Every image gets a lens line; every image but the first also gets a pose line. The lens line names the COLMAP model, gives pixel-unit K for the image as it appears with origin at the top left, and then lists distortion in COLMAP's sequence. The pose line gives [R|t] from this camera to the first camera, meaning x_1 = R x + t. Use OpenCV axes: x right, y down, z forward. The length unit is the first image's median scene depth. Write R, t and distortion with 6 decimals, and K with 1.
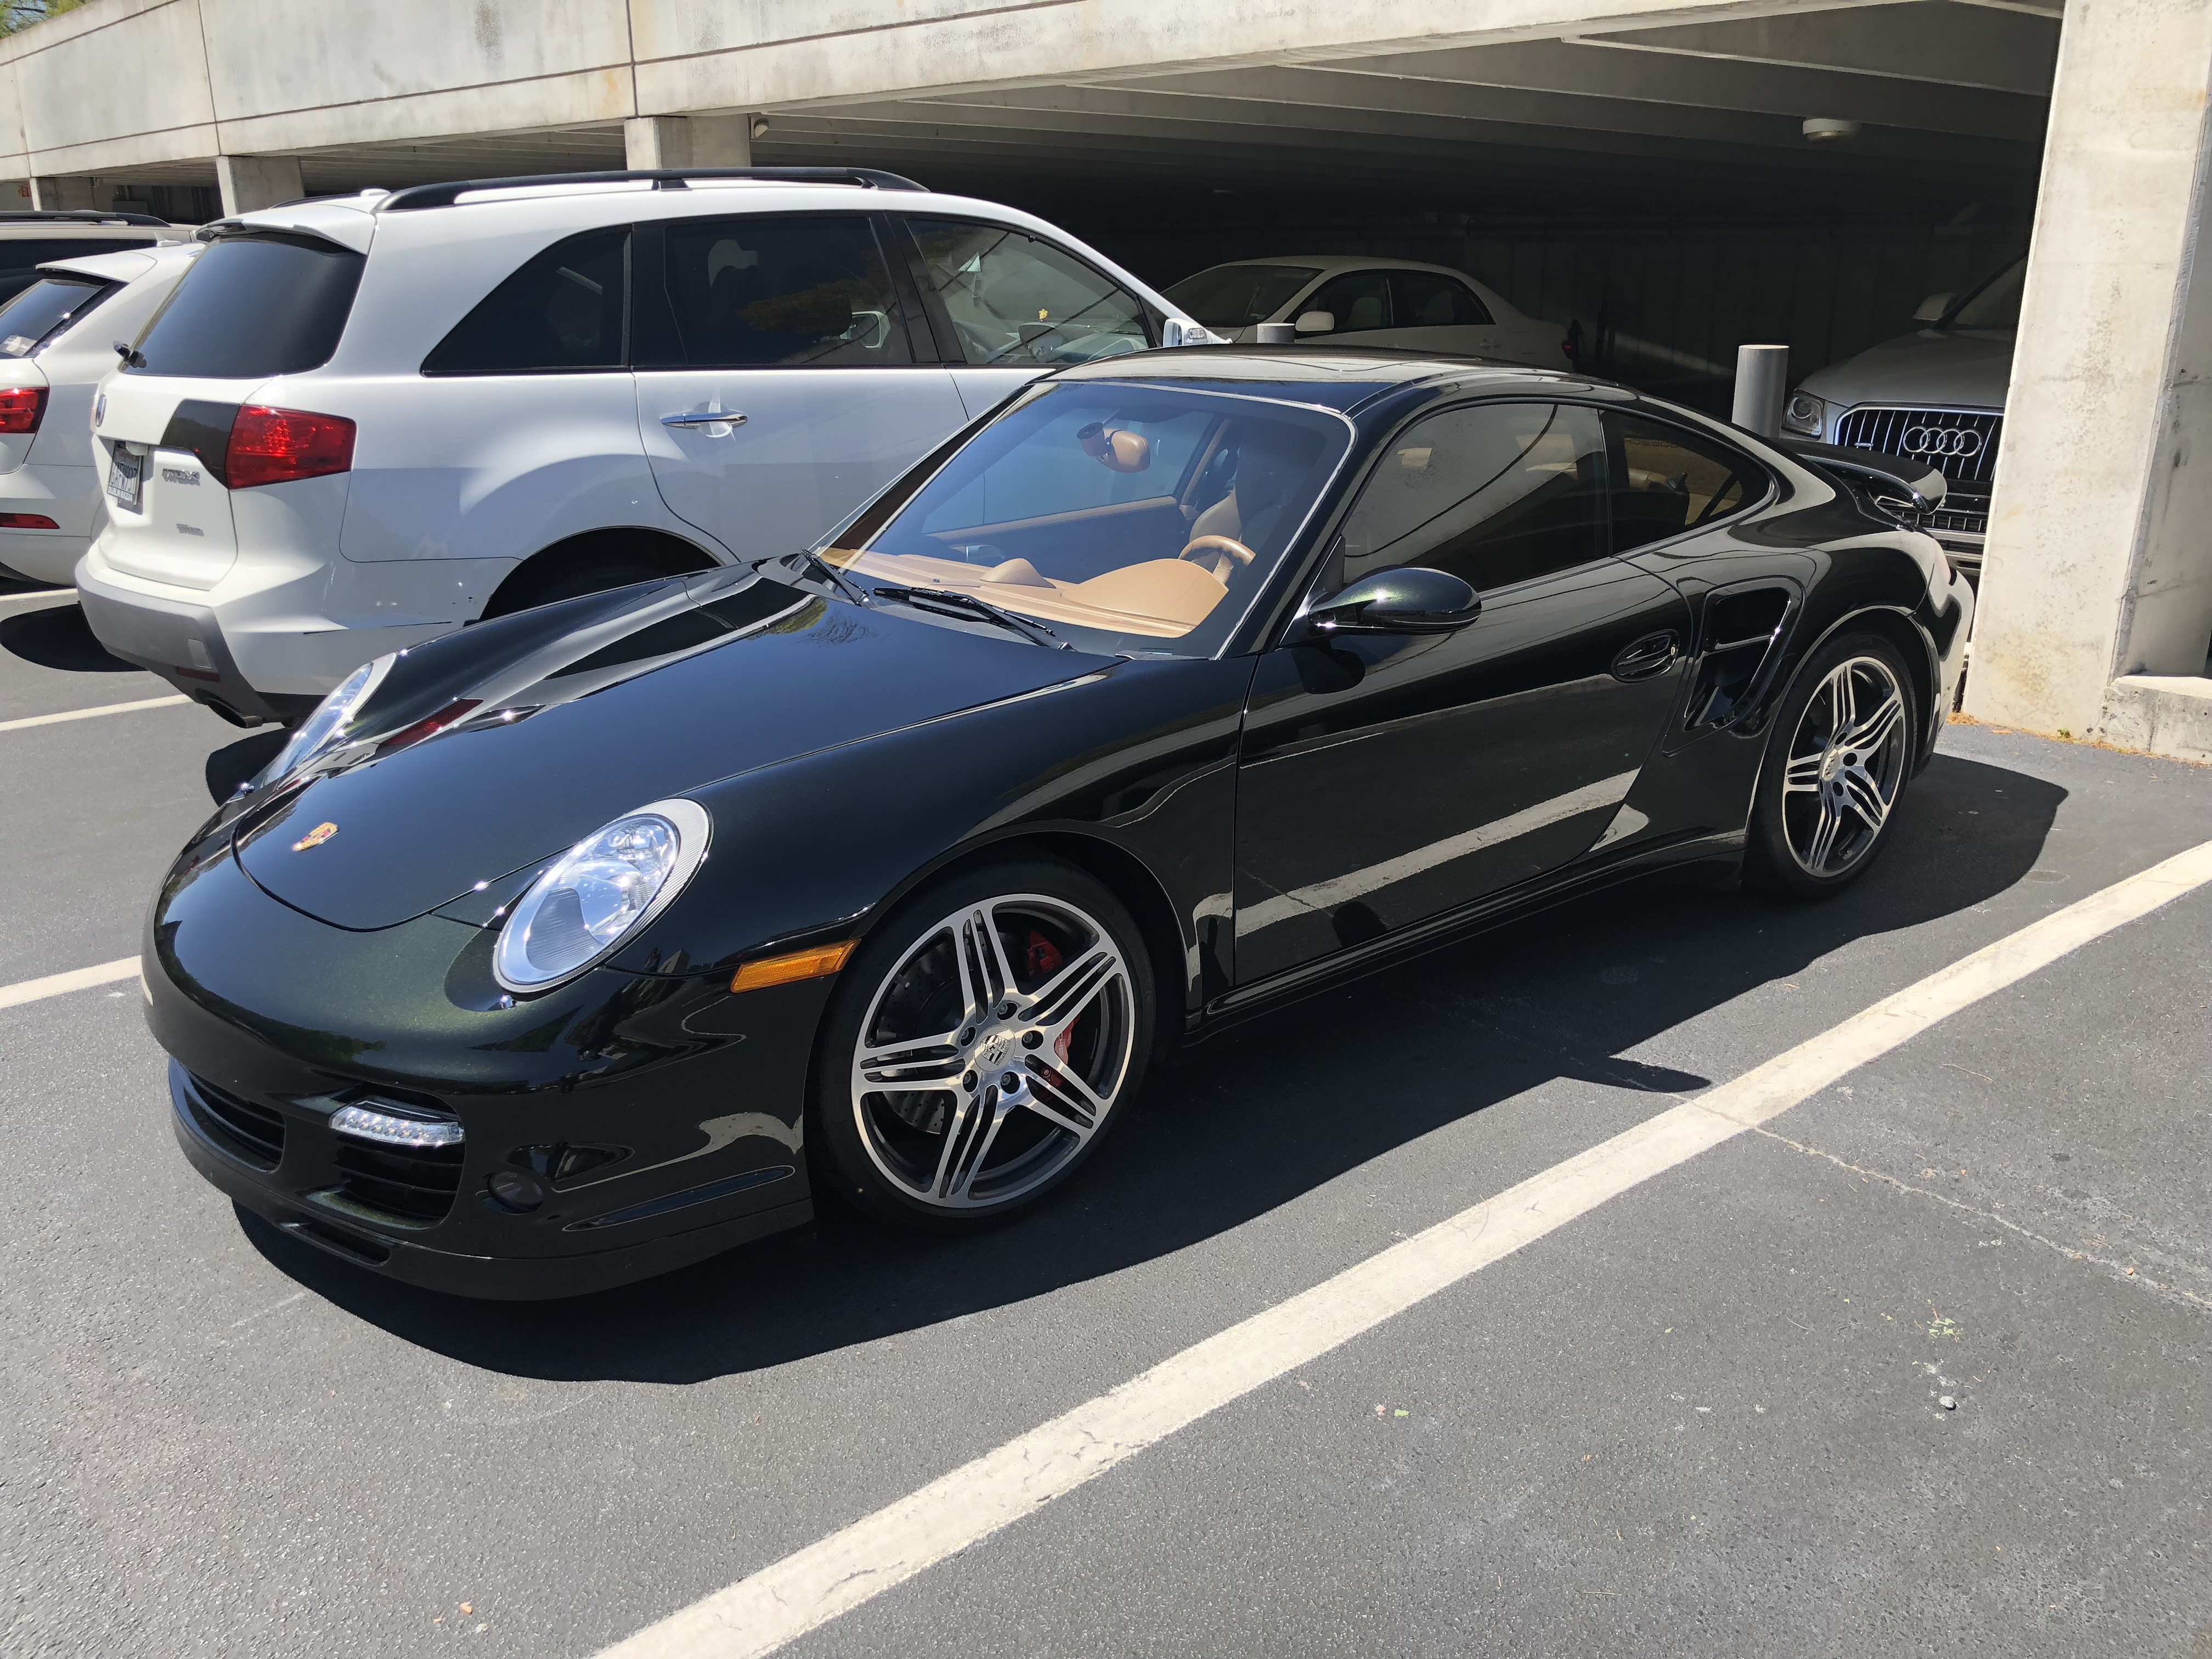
lens RADIAL K [[1823.5, 0, 1101.4], [0, 1823.5, 837.4], [0, 0, 1]] dist [0.008739, 0.017445]
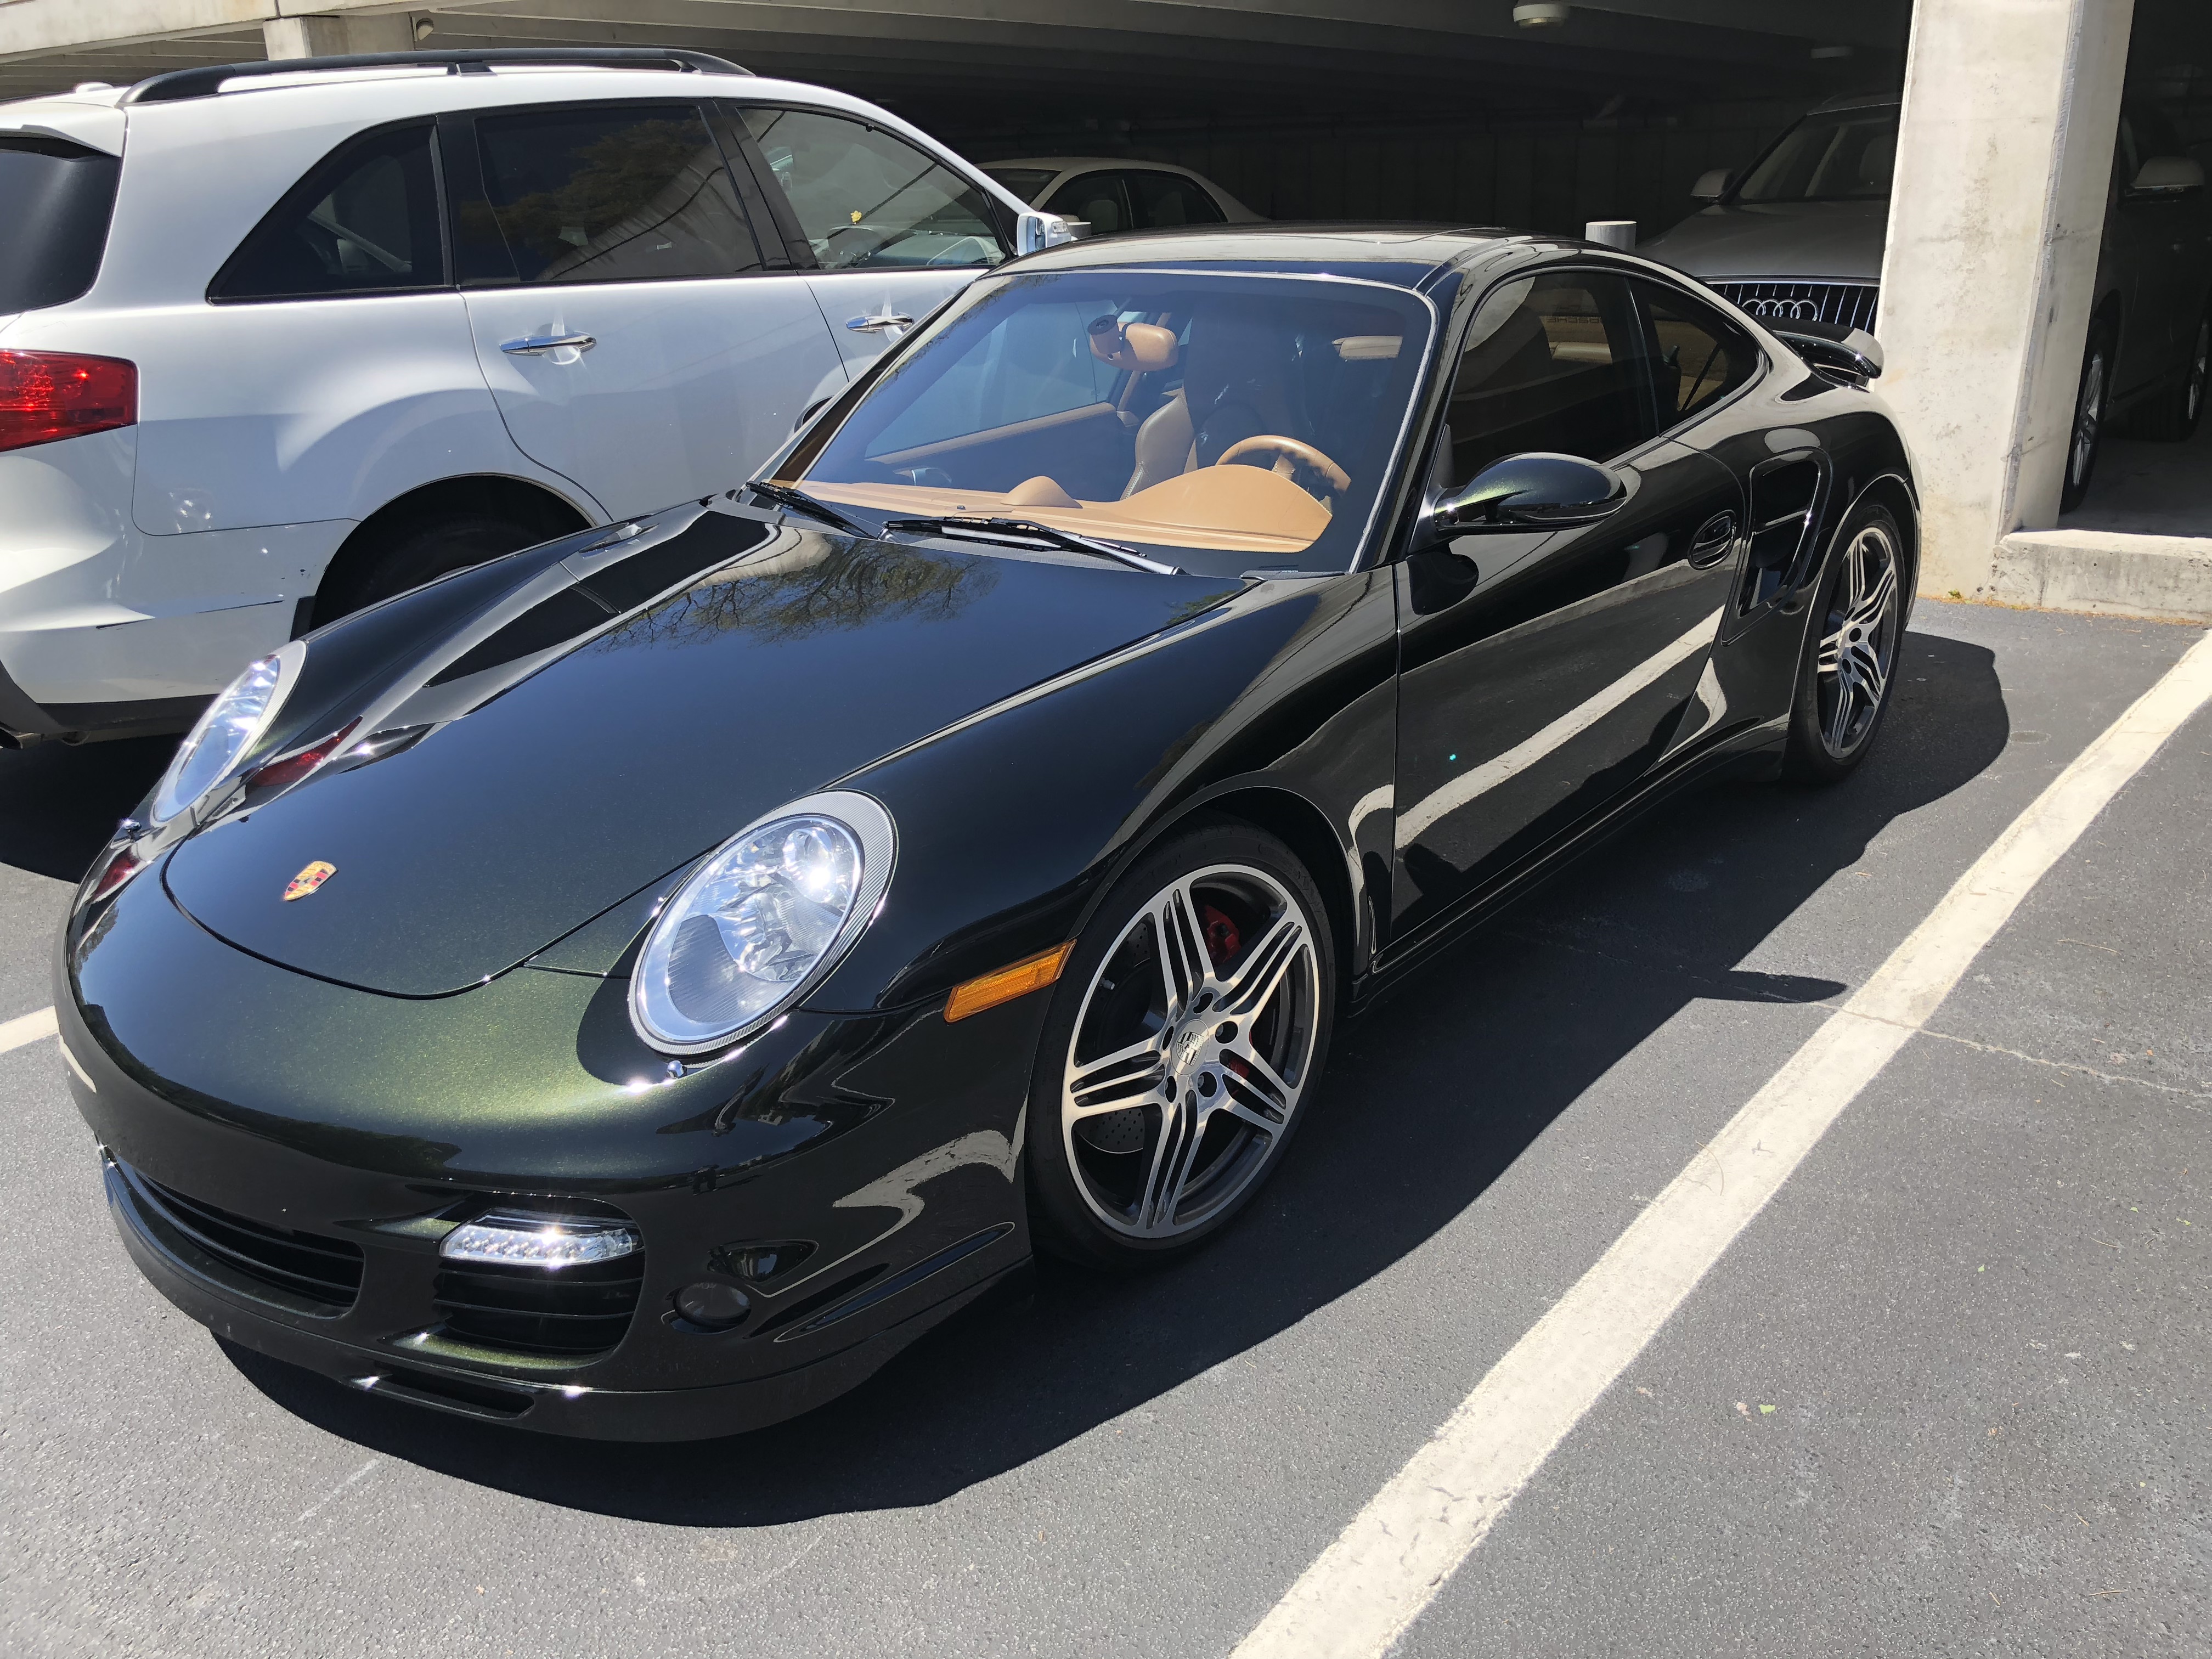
lens RADIAL K [[1823.5, 0, 1101.6], [0, 1823.5, 829.4], [0, 0, 1]] dist [0.008739, 0.017445]
pose [[0.978093, -0.096987, 0.184194, -0.201884], [0.090550, 0.994960, 0.043065, -0.021211], [-0.187443, -0.025443, 0.981946, 0.141928]]
